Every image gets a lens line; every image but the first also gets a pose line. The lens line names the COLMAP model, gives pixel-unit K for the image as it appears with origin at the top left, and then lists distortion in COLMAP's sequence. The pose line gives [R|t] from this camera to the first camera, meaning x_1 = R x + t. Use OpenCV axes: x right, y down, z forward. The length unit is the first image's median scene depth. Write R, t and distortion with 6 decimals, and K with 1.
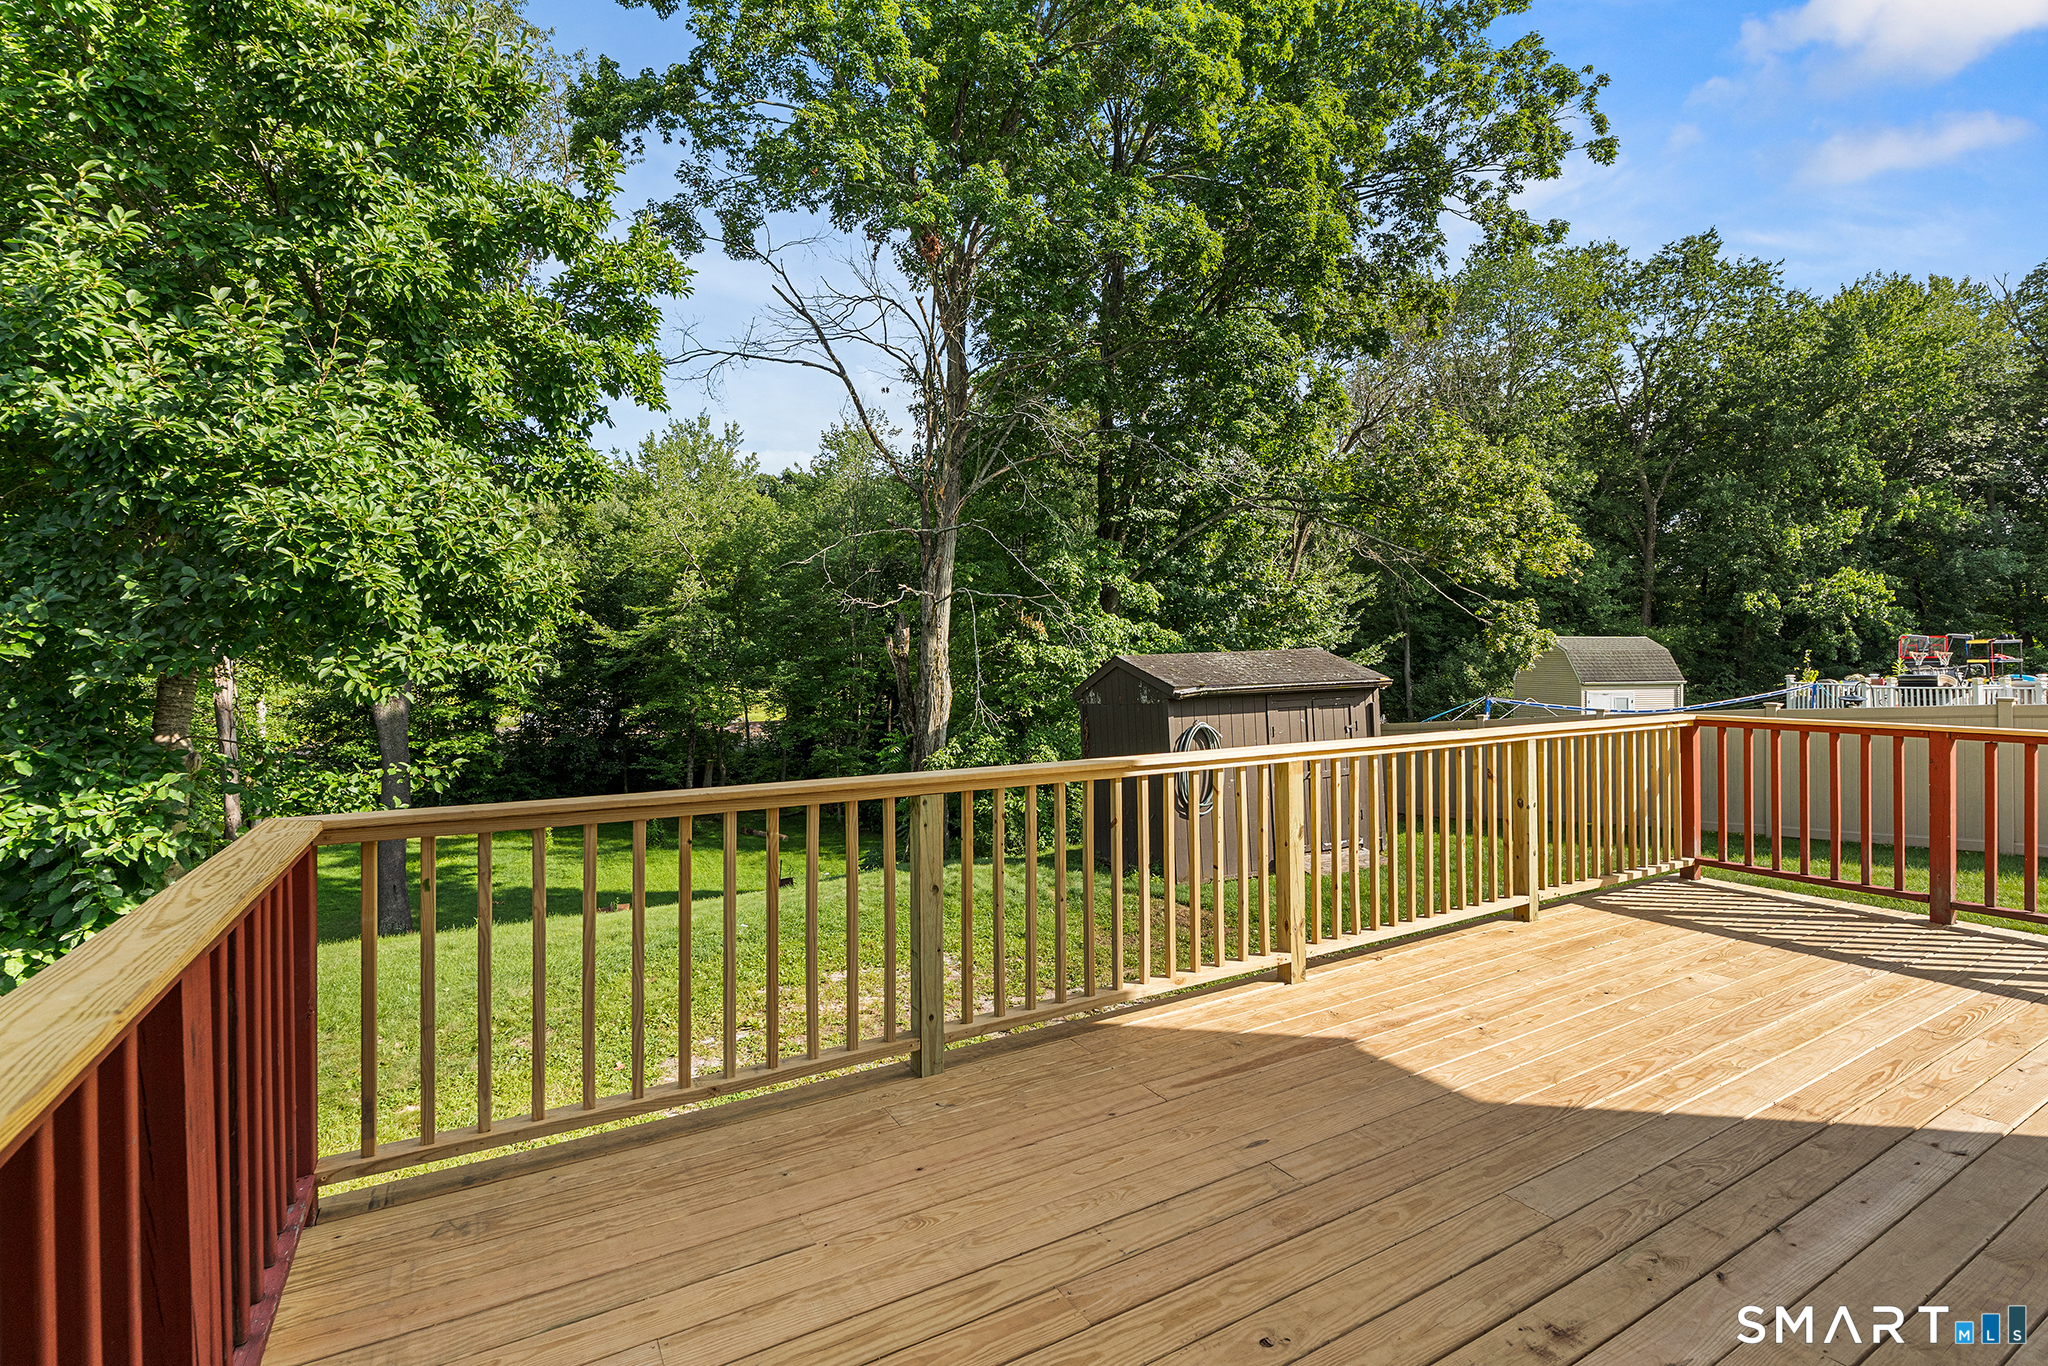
lens RADIAL K [[935.6, 0, 1033.2], [0, 935.6, 659.8], [0, 0, 1]] dist [-0.013221, 0.010917]
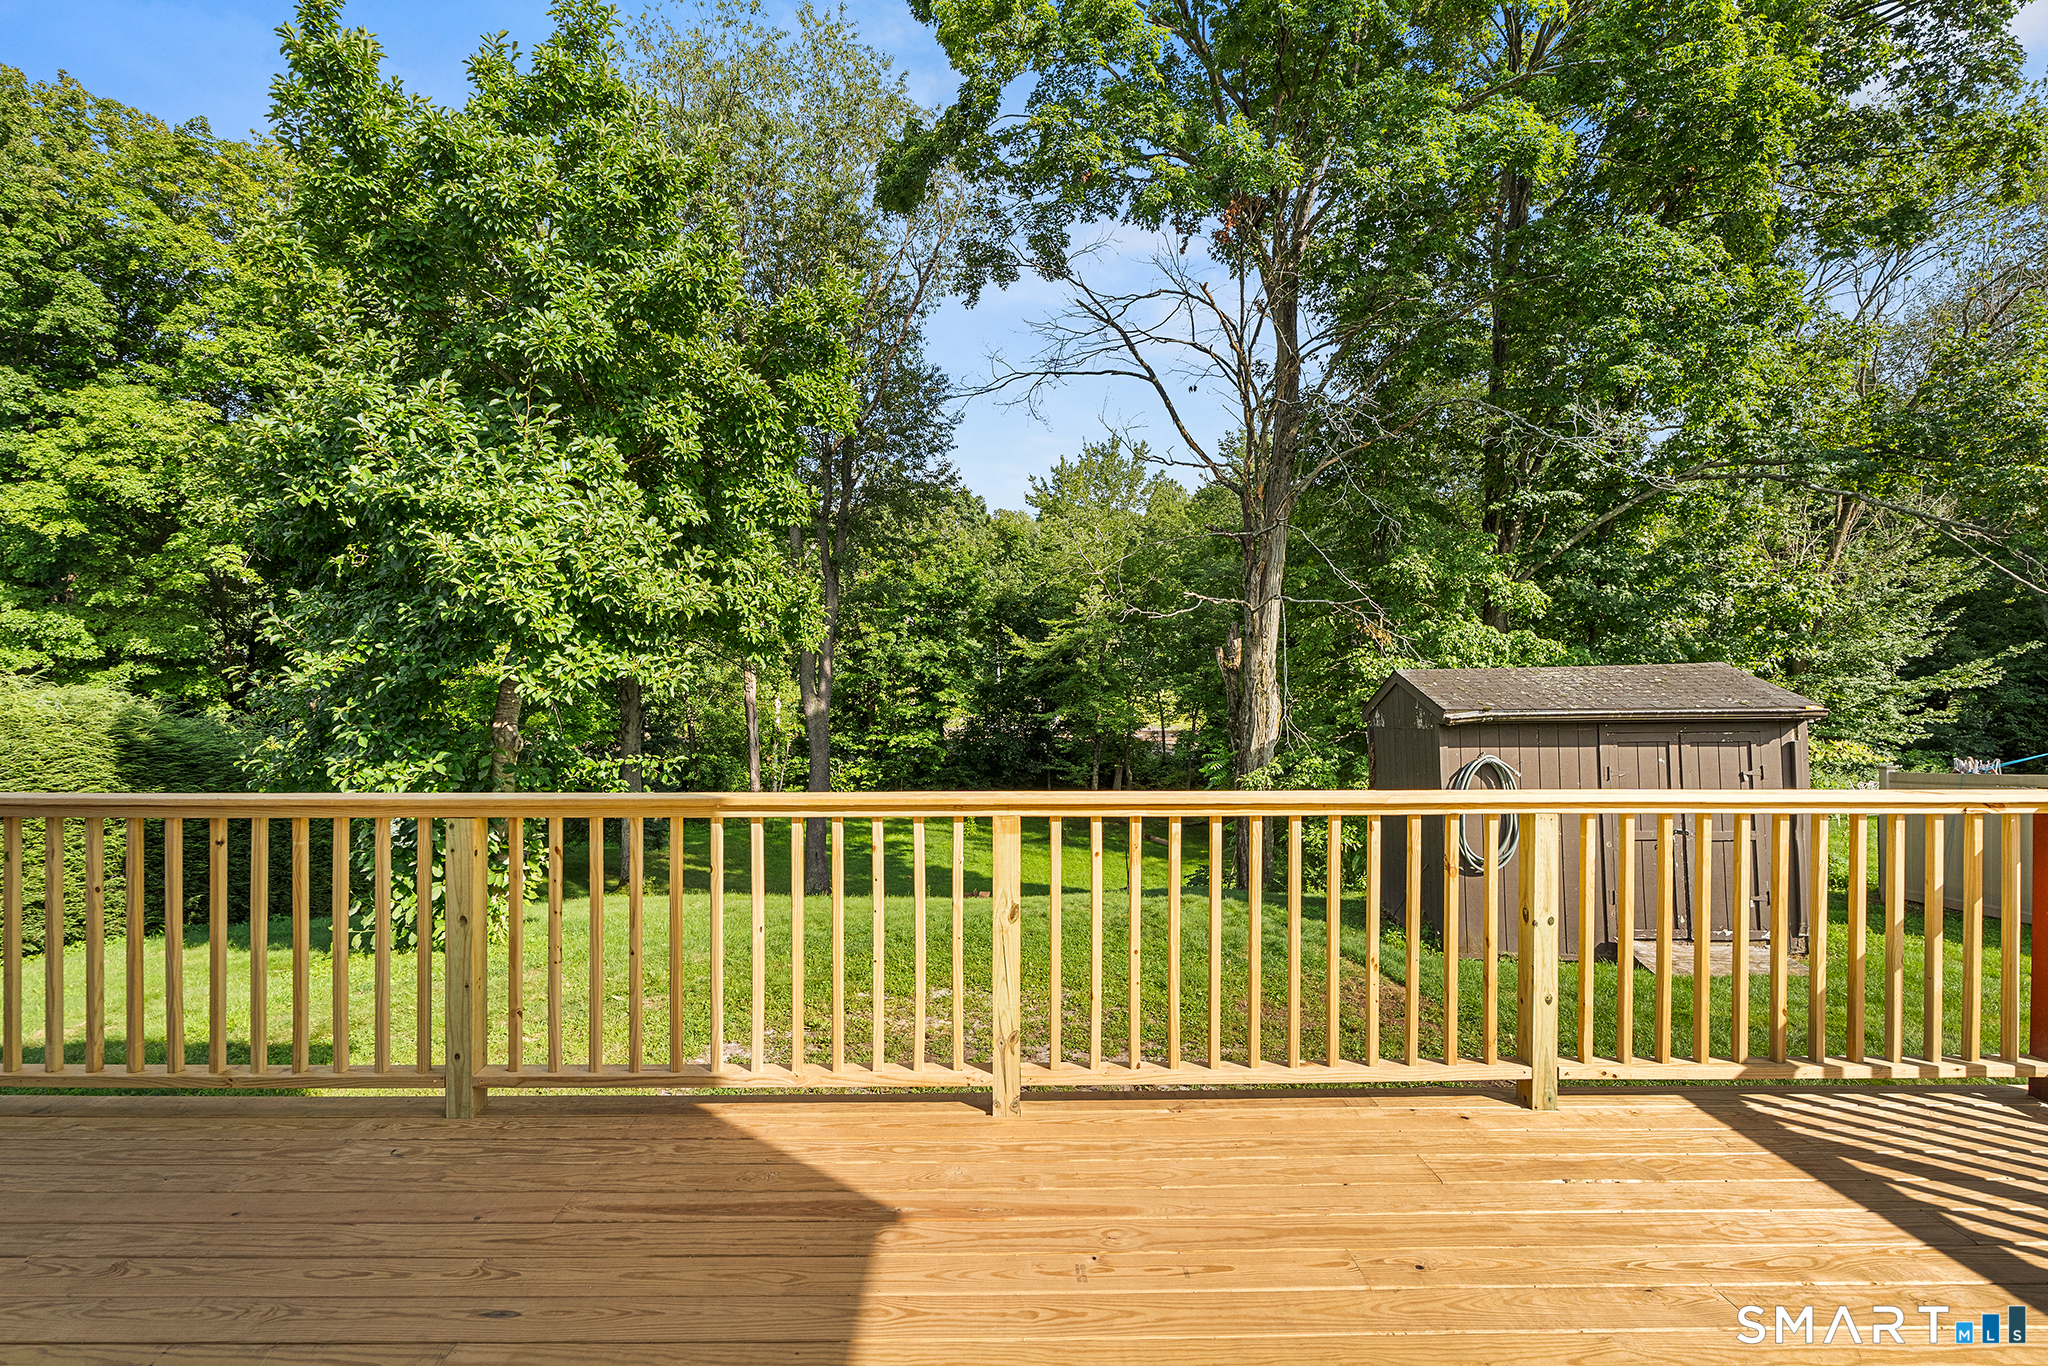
lens RADIAL K [[926.3, 0, 1024.0], [0, 926.3, 683.0], [0, 0, 1]] dist [-0.007500, 0.000401]
pose [[0.872840, 0.017587, -0.487689, 0.159545], [-0.010980, 0.999805, 0.016404, -0.002309], [0.487883, -0.008963, 0.872863, 0.091389]]
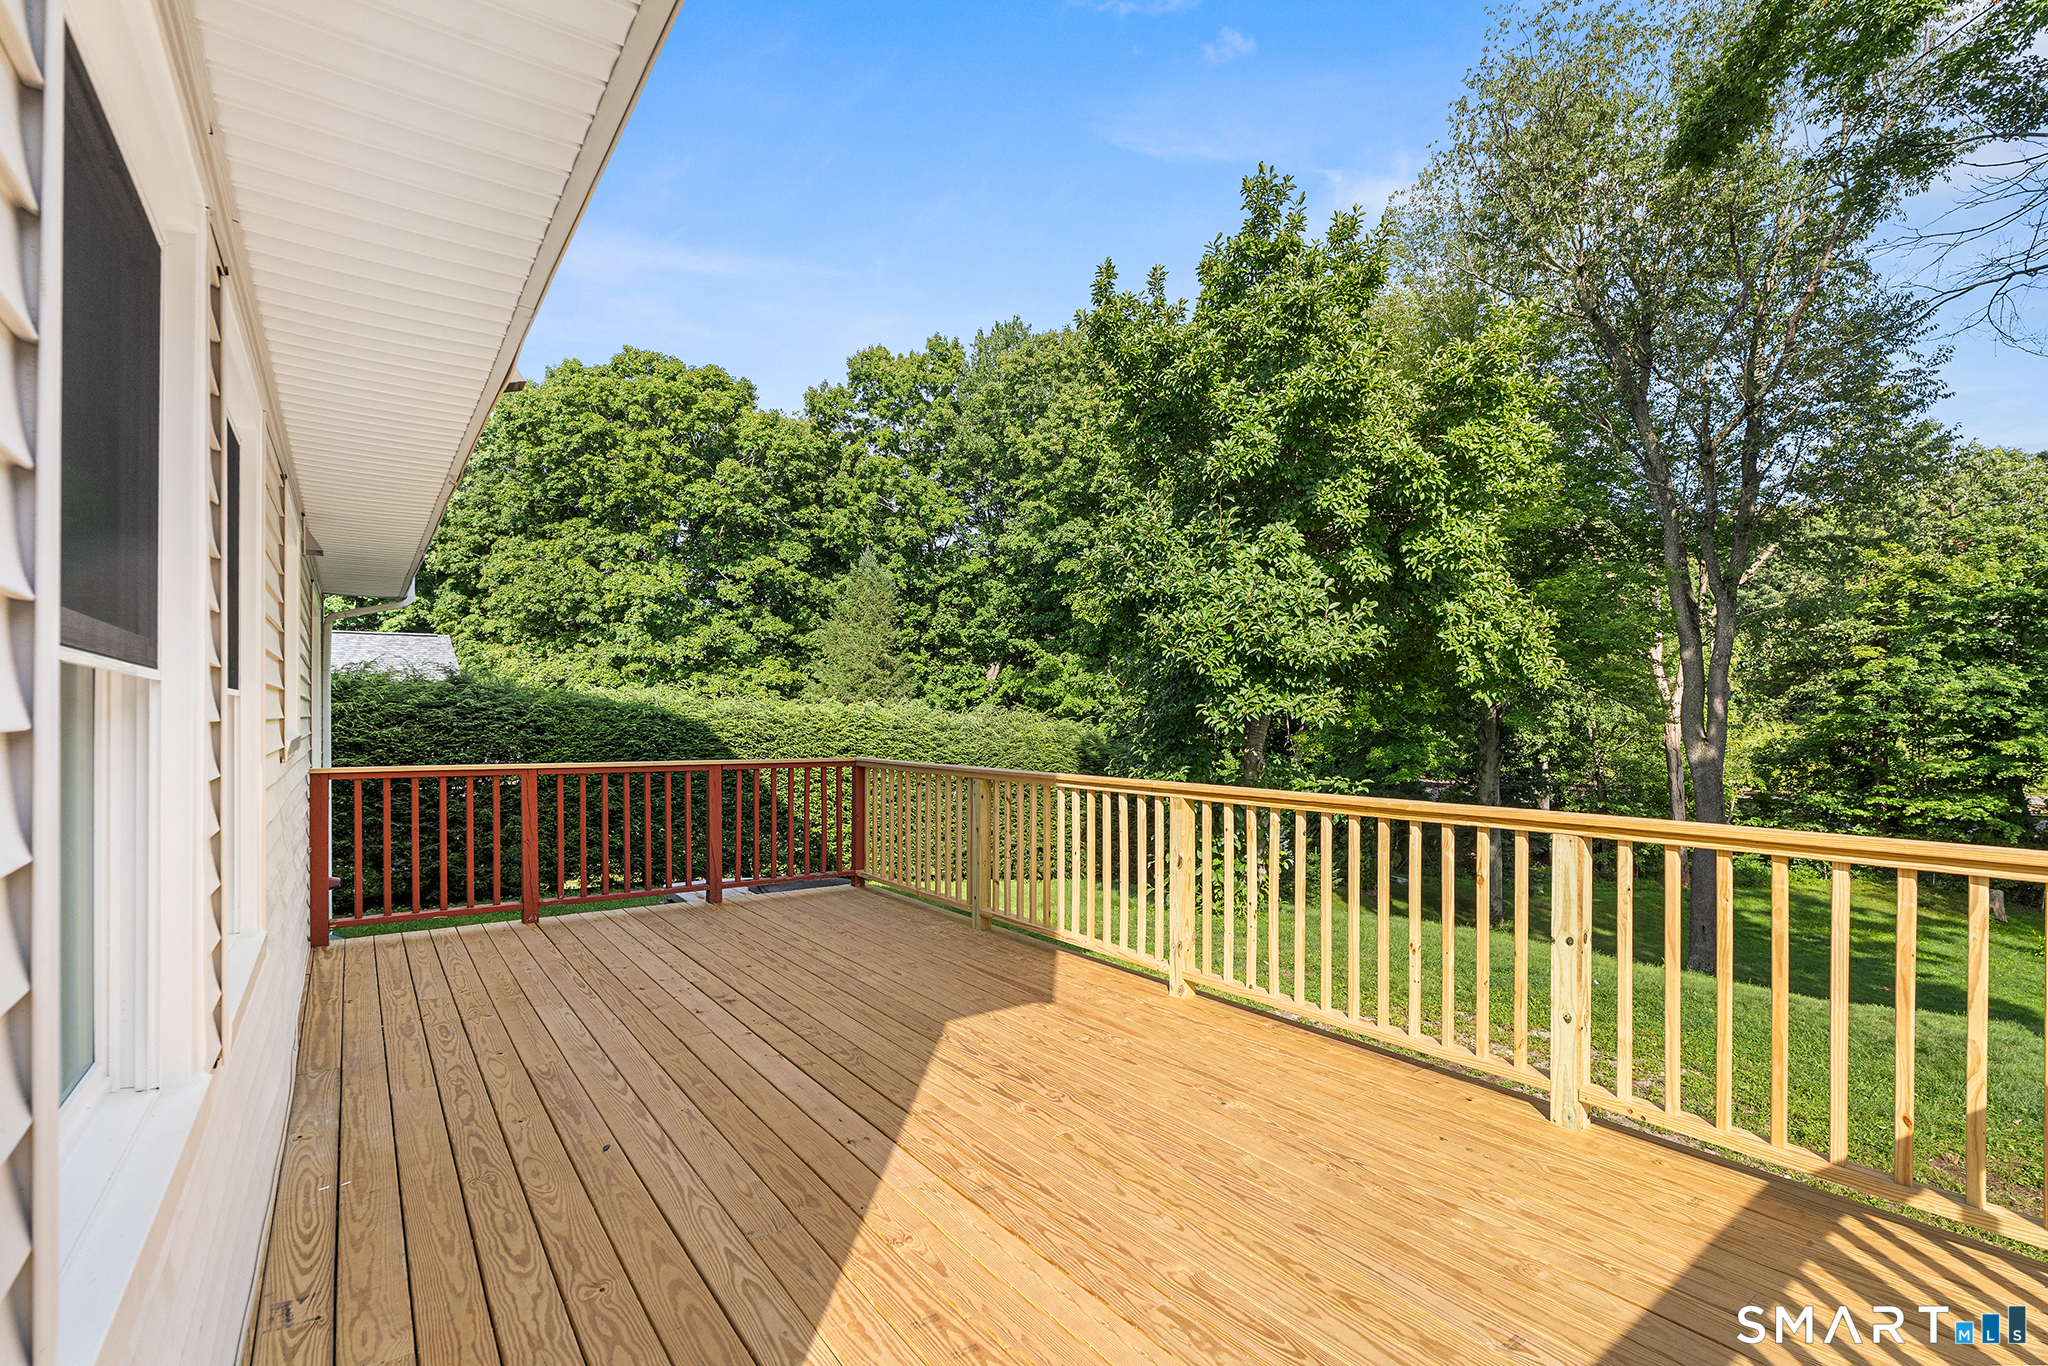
lens RADIAL K [[979.6, 0, 1020.6], [0, 979.6, 720.0], [0, 0, 1]] dist [0.000738, 0.000199]
pose [[0.089179, 0.016964, -0.995871, 0.360111], [-0.001723, 0.999856, 0.016878, -0.000878], [0.996014, 0.000210, 0.089195, 0.179110]]
